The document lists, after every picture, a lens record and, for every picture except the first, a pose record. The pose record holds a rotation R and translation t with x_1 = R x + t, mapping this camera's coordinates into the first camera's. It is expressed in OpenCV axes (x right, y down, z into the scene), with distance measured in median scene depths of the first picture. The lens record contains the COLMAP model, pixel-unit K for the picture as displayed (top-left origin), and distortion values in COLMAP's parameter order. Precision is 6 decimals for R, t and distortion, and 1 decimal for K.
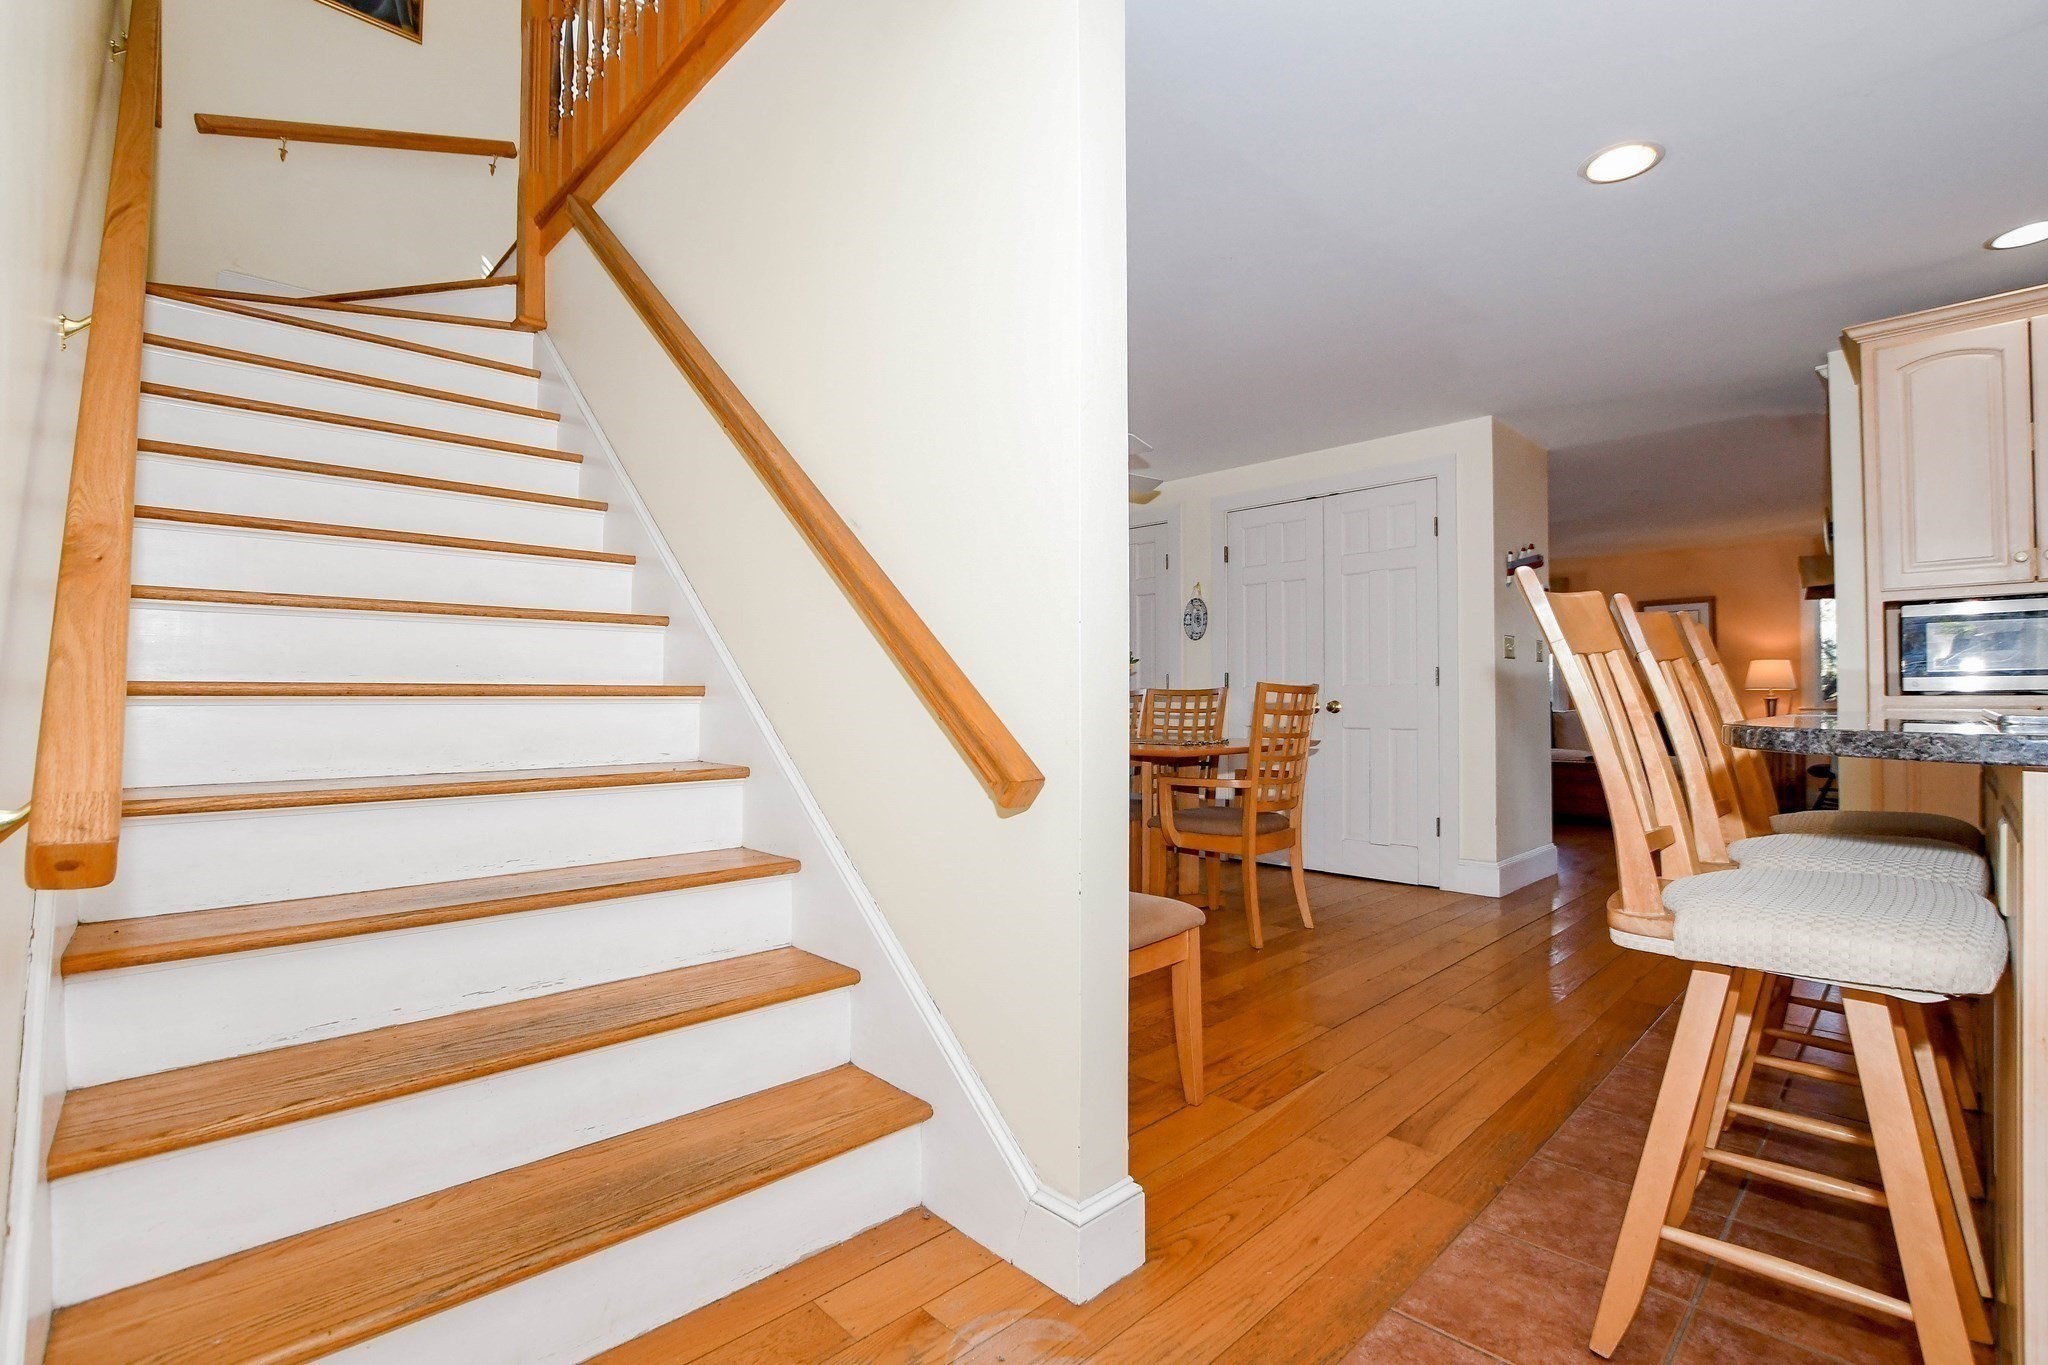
lens RADIAL K [[909.6, 0, 1023.4], [0, 909.6, 686.2], [0, 0, 1]] dist [-0.033461, 0.006439]
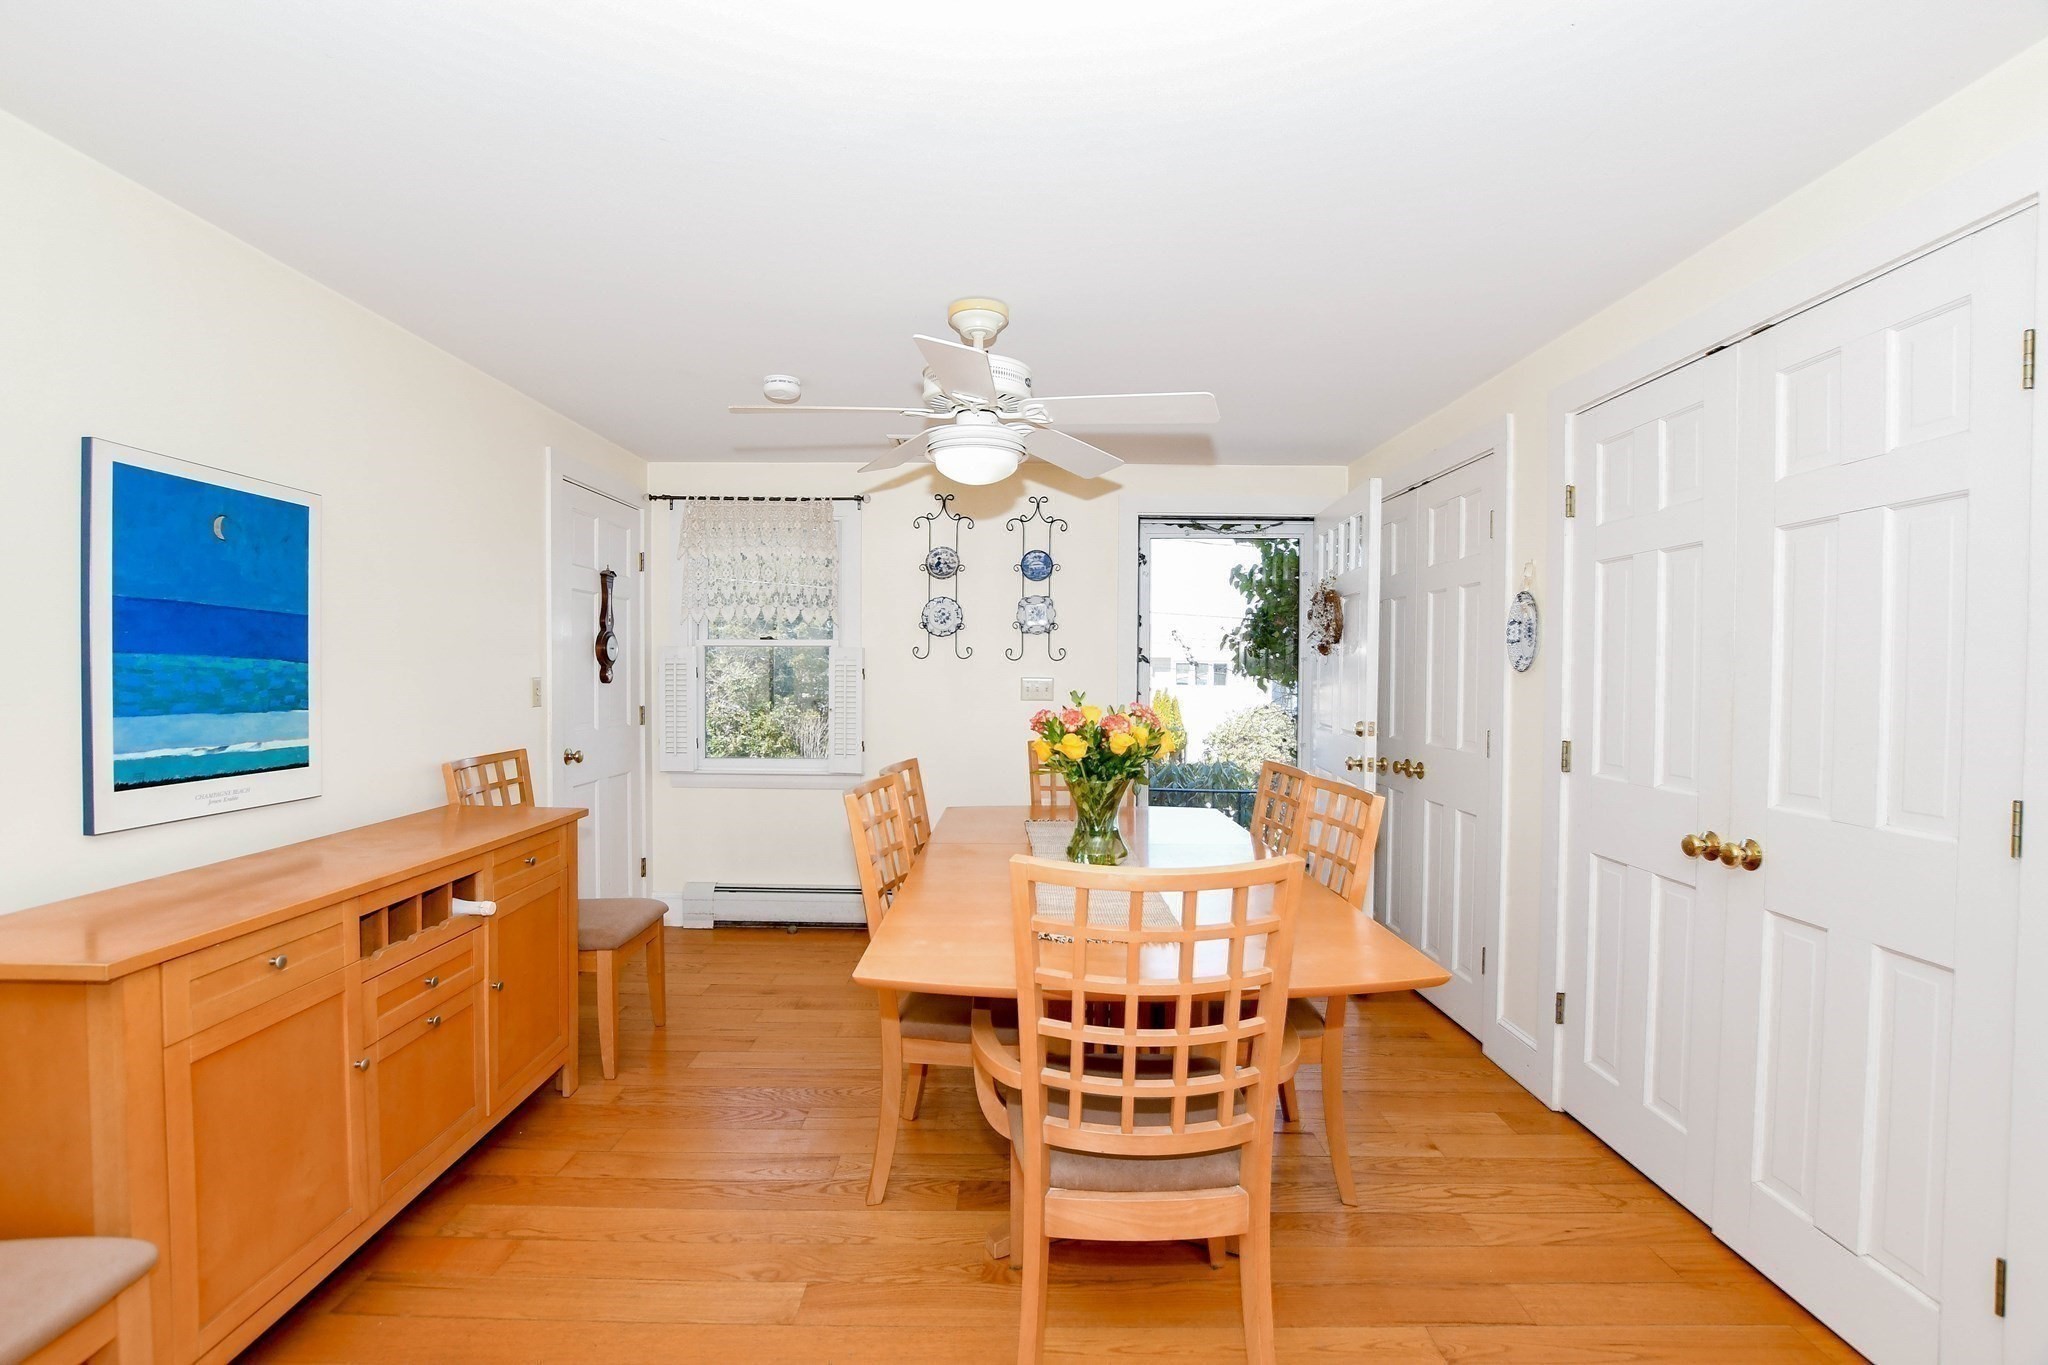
lens RADIAL K [[909.6, 0, 1020.7], [0, 909.6, 682.1], [0, 0, 1]] dist [-0.033461, 0.006439]
pose [[0.713015, 0.016393, -0.700957, 0.356443], [0.001279, 0.999695, 0.024681, -0.059795], [0.701147, -0.018495, 0.712776, 0.440982]]
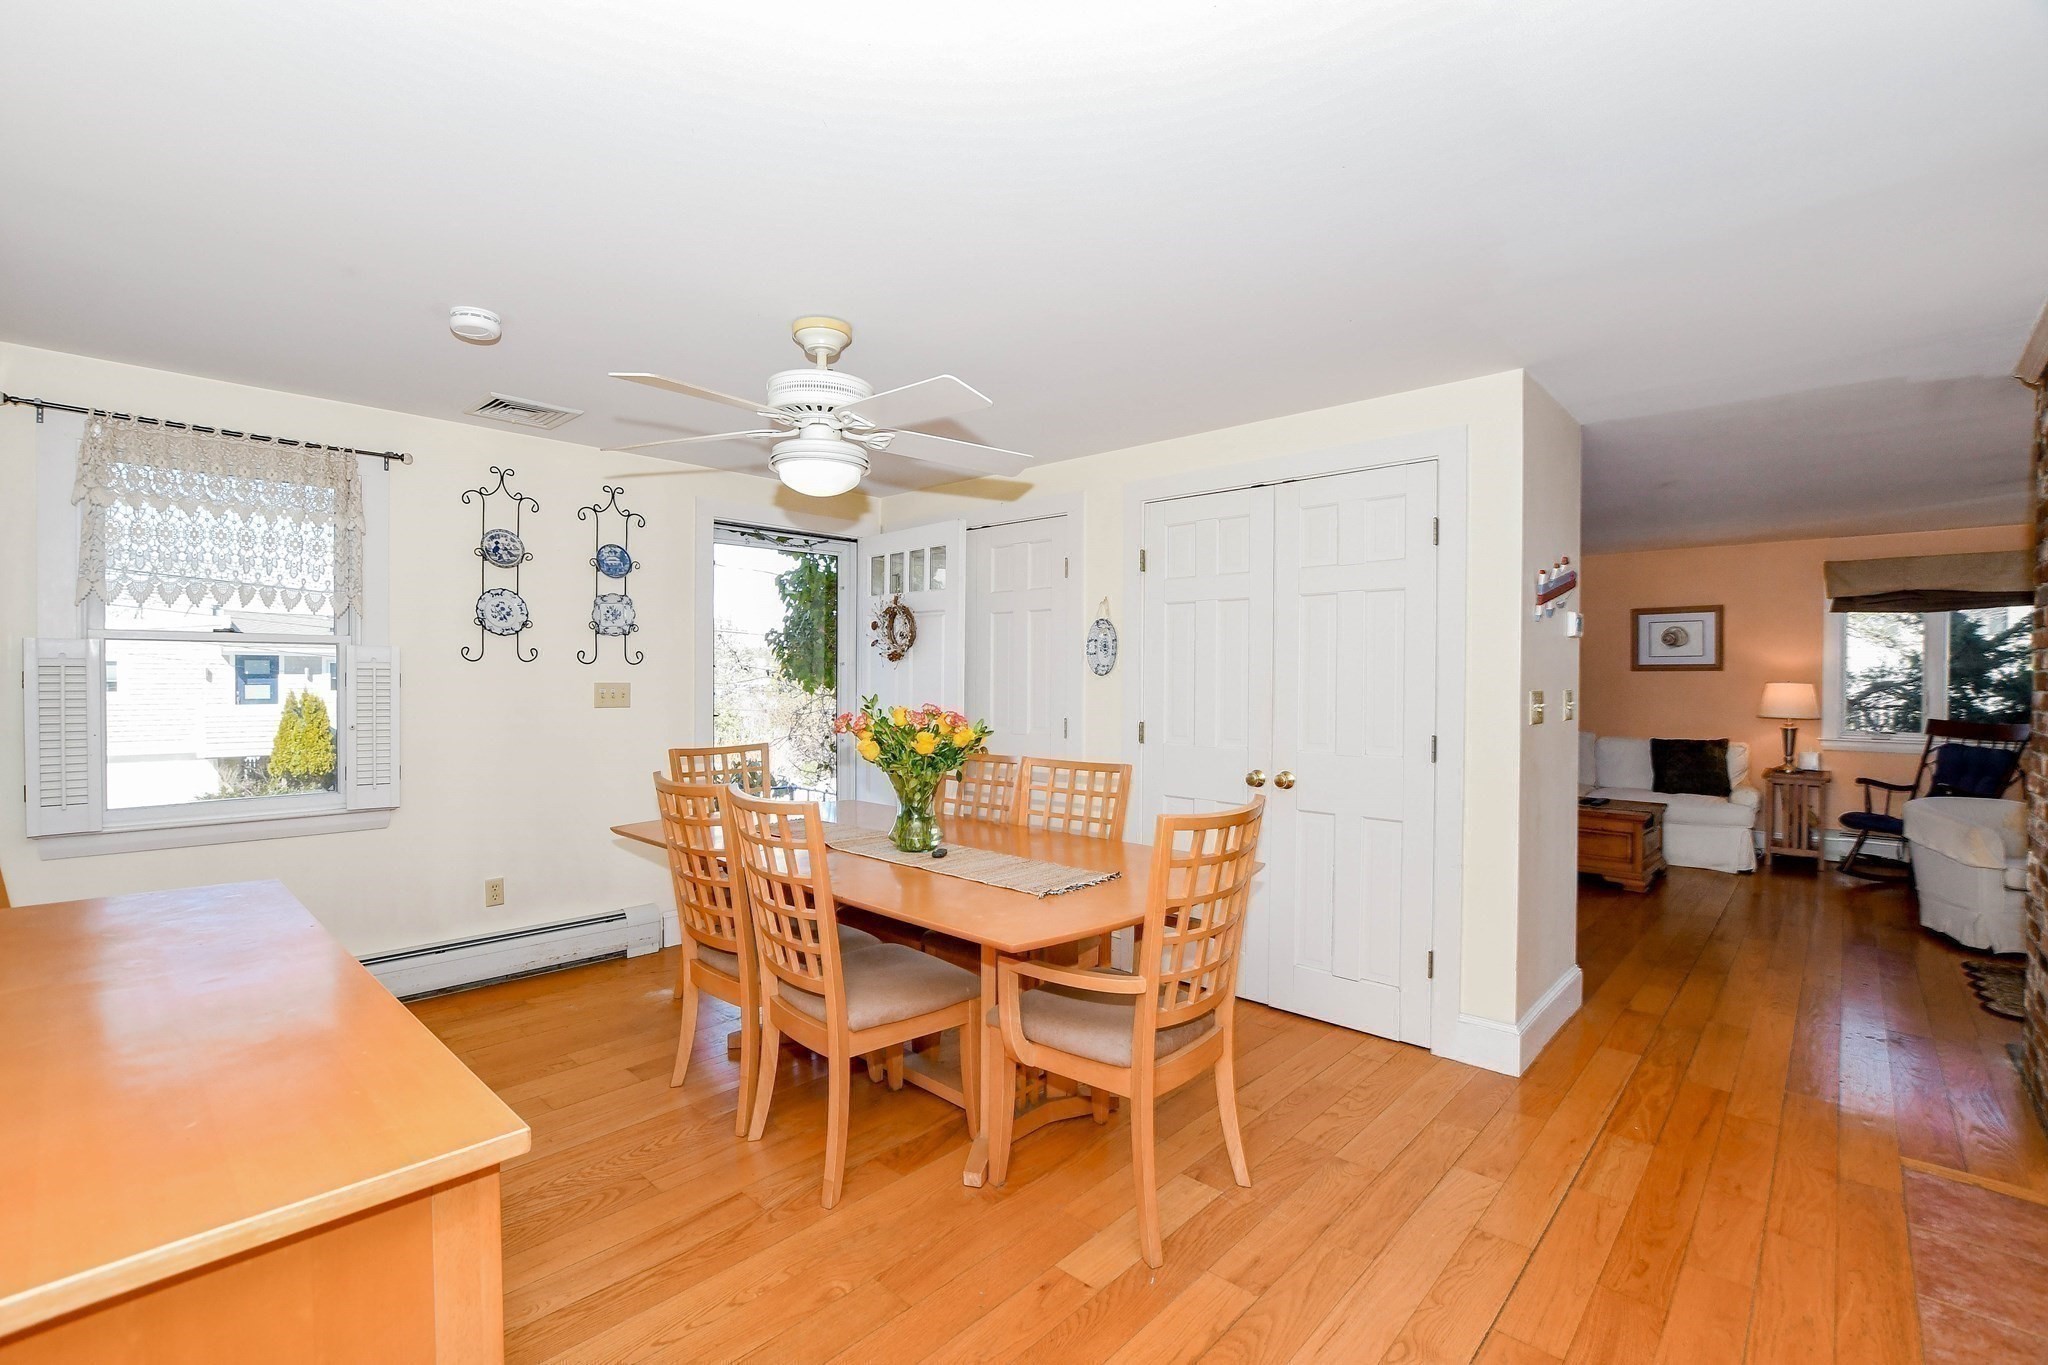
lens RADIAL K [[909.6, 0, 1019.8], [0, 909.6, 687.9], [0, 0, 1]] dist [-0.033461, 0.006439]
pose [[0.998755, 0.004638, 0.049670, 0.088534], [-0.005939, 0.999642, 0.026071, -0.061162], [-0.049531, -0.026333, 0.998425, 0.270990]]
